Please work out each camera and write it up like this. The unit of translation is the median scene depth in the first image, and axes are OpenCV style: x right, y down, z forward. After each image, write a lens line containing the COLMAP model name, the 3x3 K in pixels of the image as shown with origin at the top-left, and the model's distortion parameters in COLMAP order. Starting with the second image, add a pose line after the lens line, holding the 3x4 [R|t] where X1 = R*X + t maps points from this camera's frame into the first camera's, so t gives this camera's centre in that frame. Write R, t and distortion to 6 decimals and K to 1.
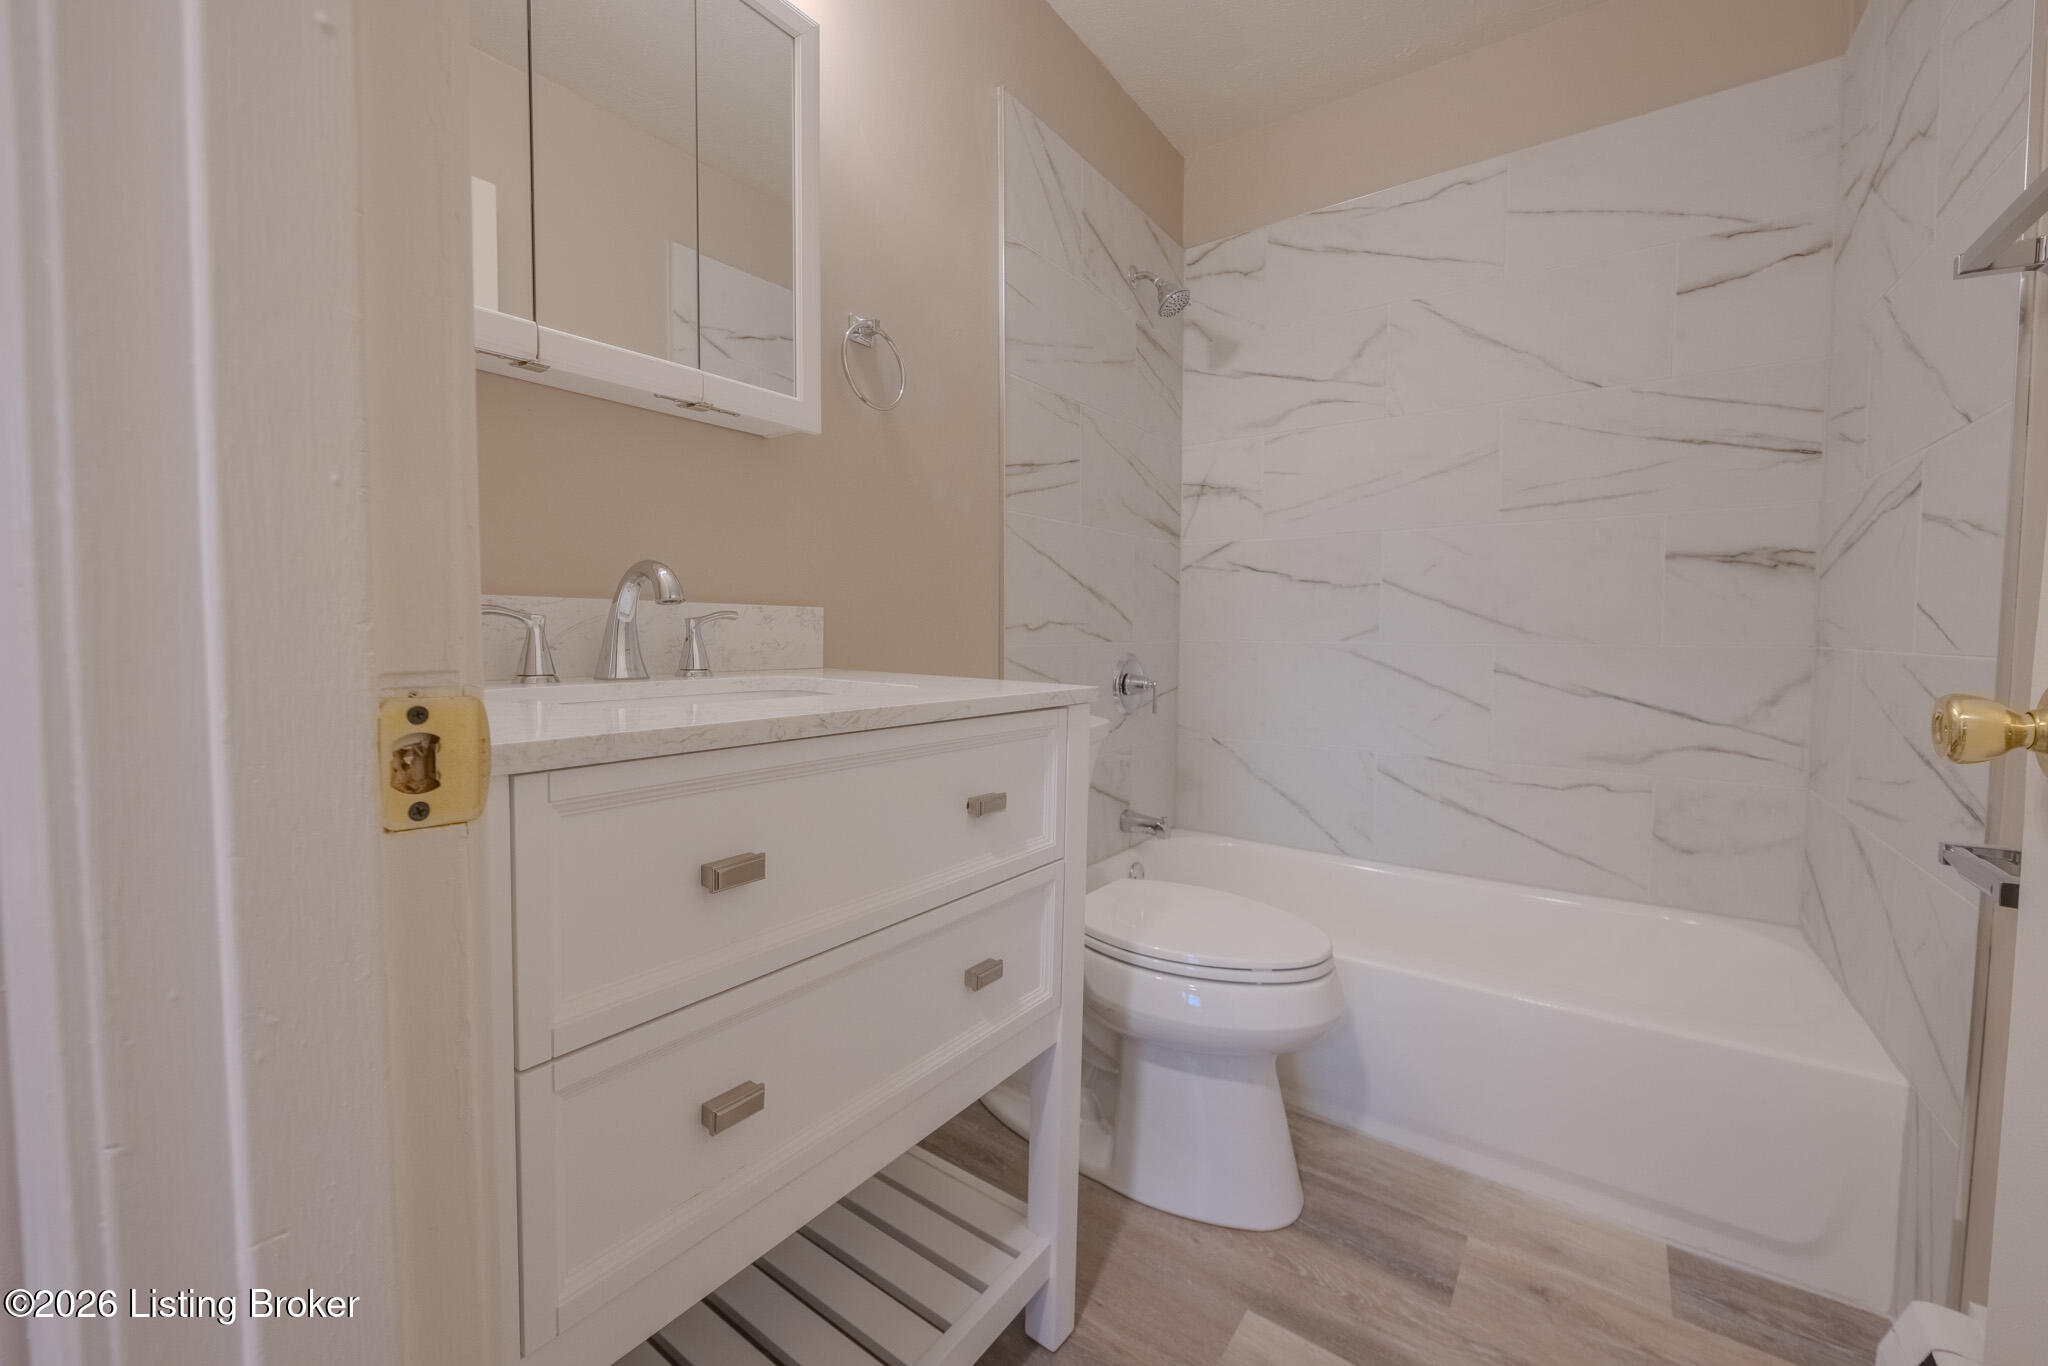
lens RADIAL K [[805.8, 0, 1024.5], [0, 805.8, 669.6], [0, 0, 1]] dist [-0.011267, -0.000042]
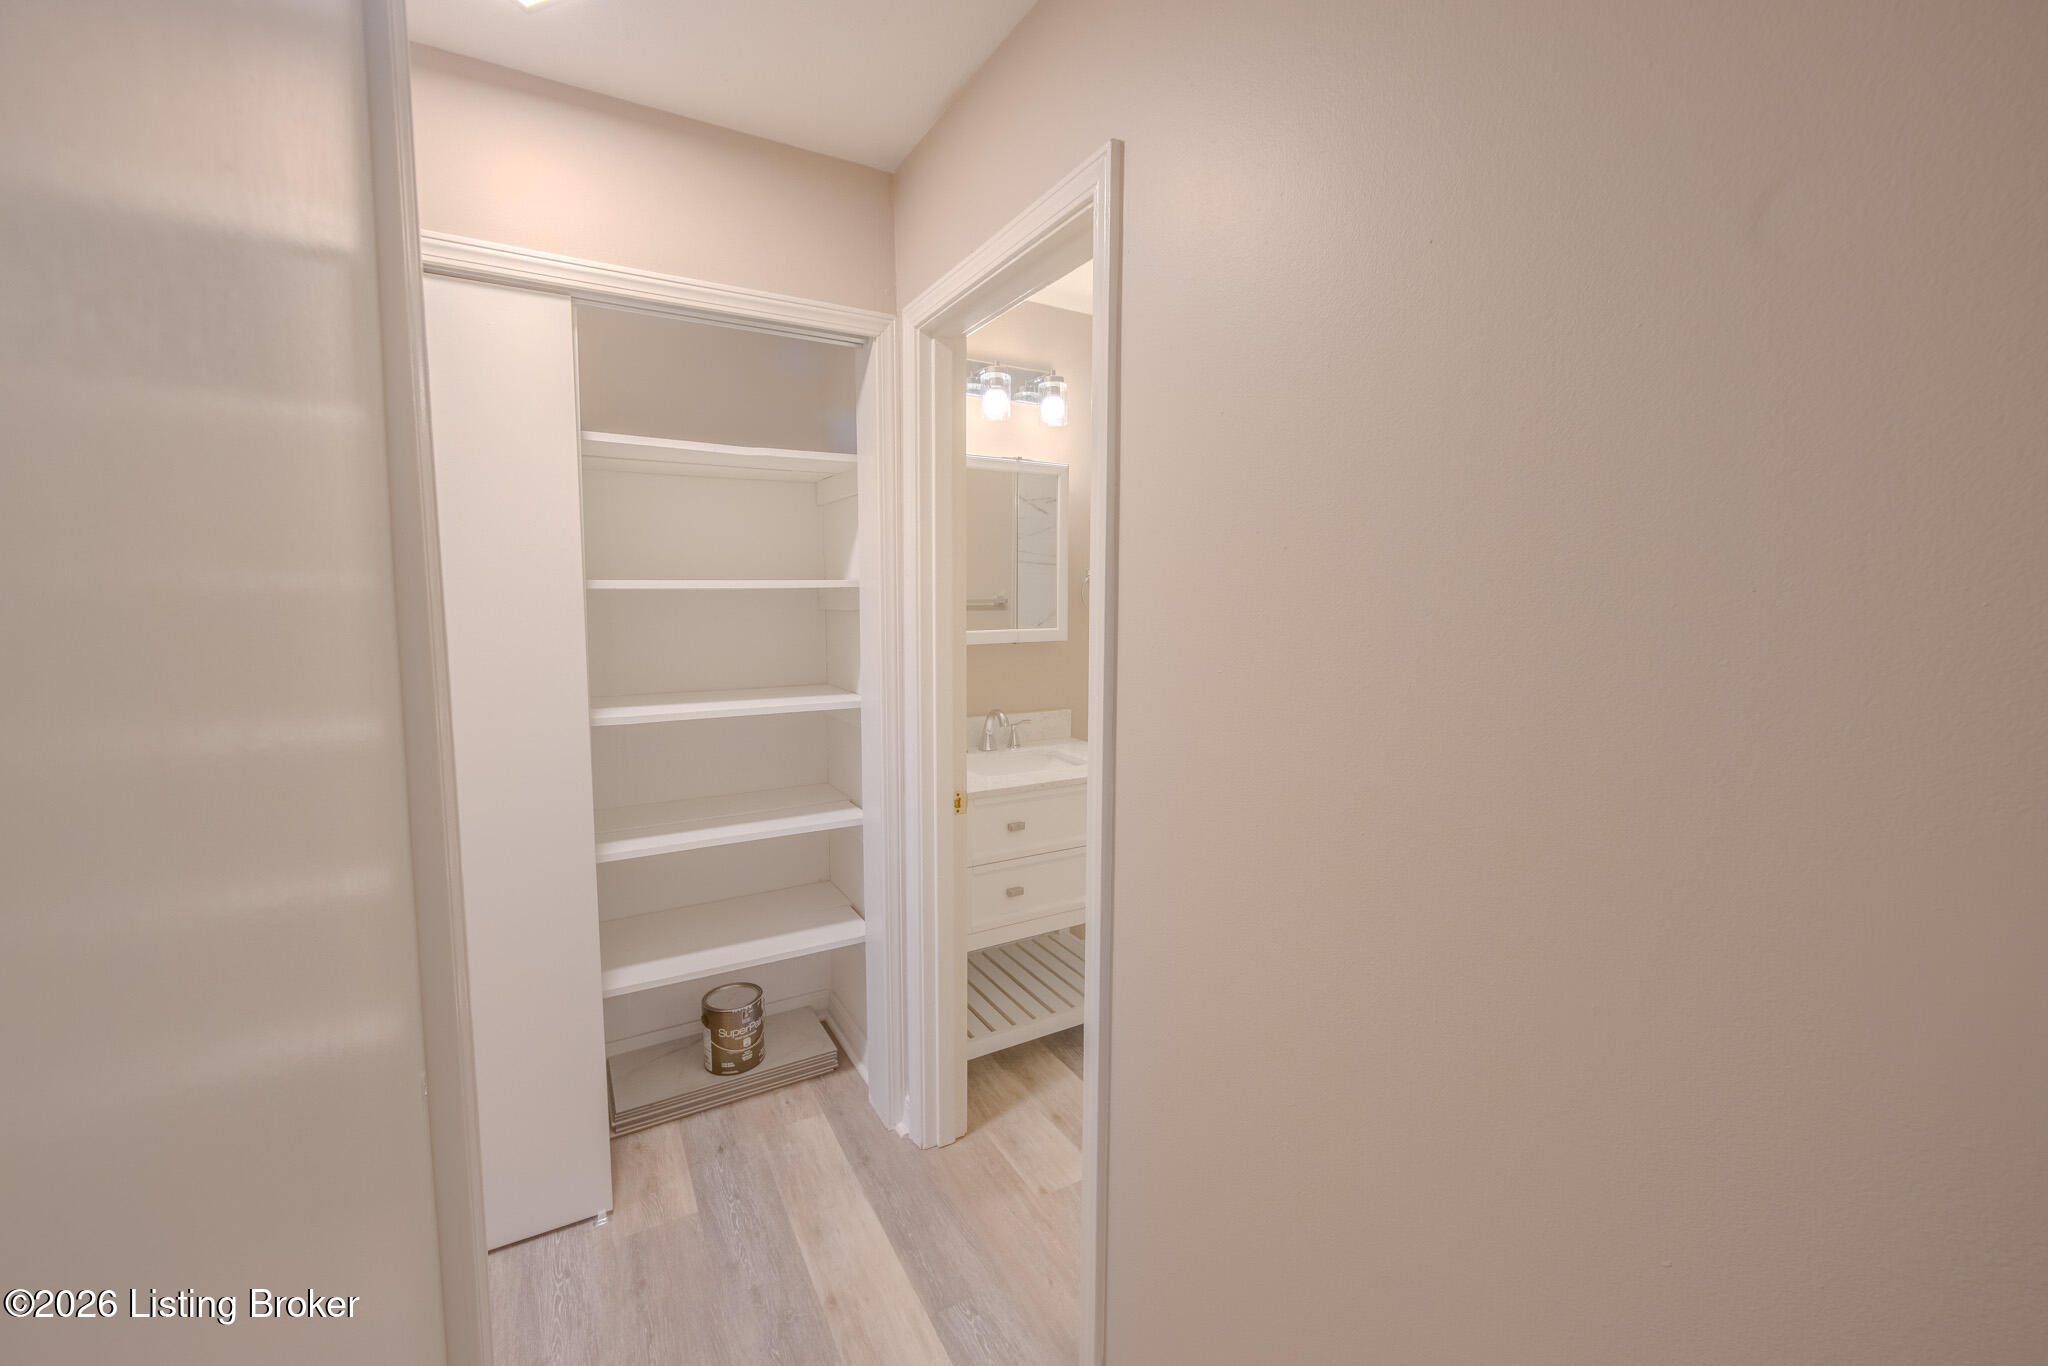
lens RADIAL K [[805.8, 0, 1024.5], [0, 805.8, 669.6], [0, 0, 1]] dist [-0.011267, -0.000042]
pose [[0.916145, 0.035083, -0.399308, 0.635784], [-0.017214, 0.998687, 0.048249, -0.365372], [0.400476, -0.037329, 0.915546, -1.321889]]
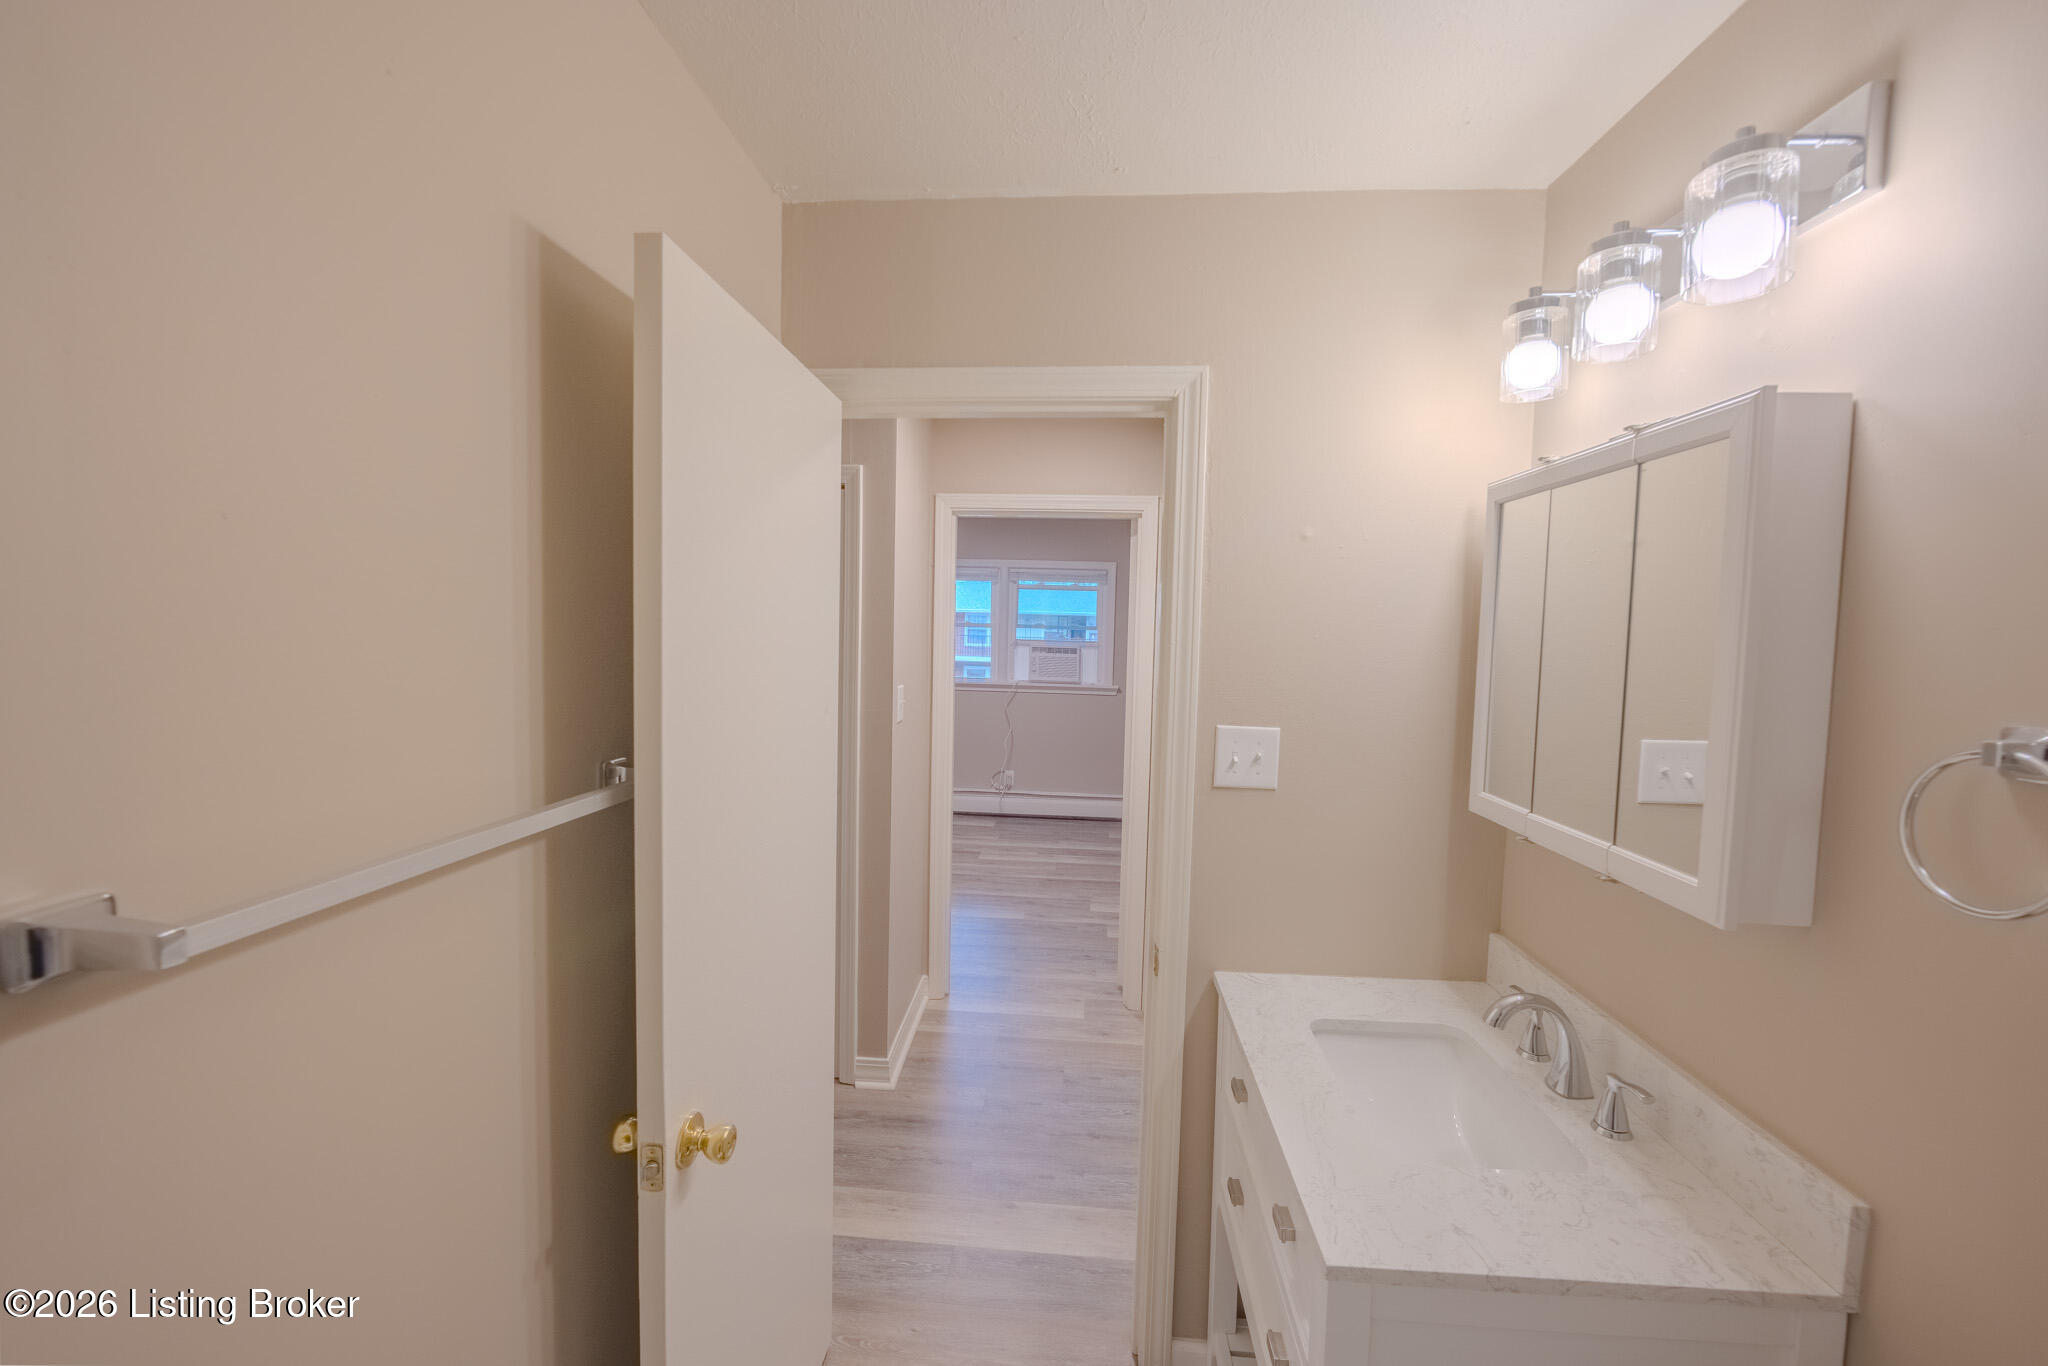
lens RADIAL K [[805.8, 0, 1024.5], [0, 805.8, 669.6], [0, 0, 1]] dist [-0.011267, -0.000042]
pose [[-0.848987, 0.004106, -0.528398, 0.785940], [-0.054875, 0.993878, 0.095892, -0.651357], [0.525557, 0.110407, -0.843564, 1.435531]]
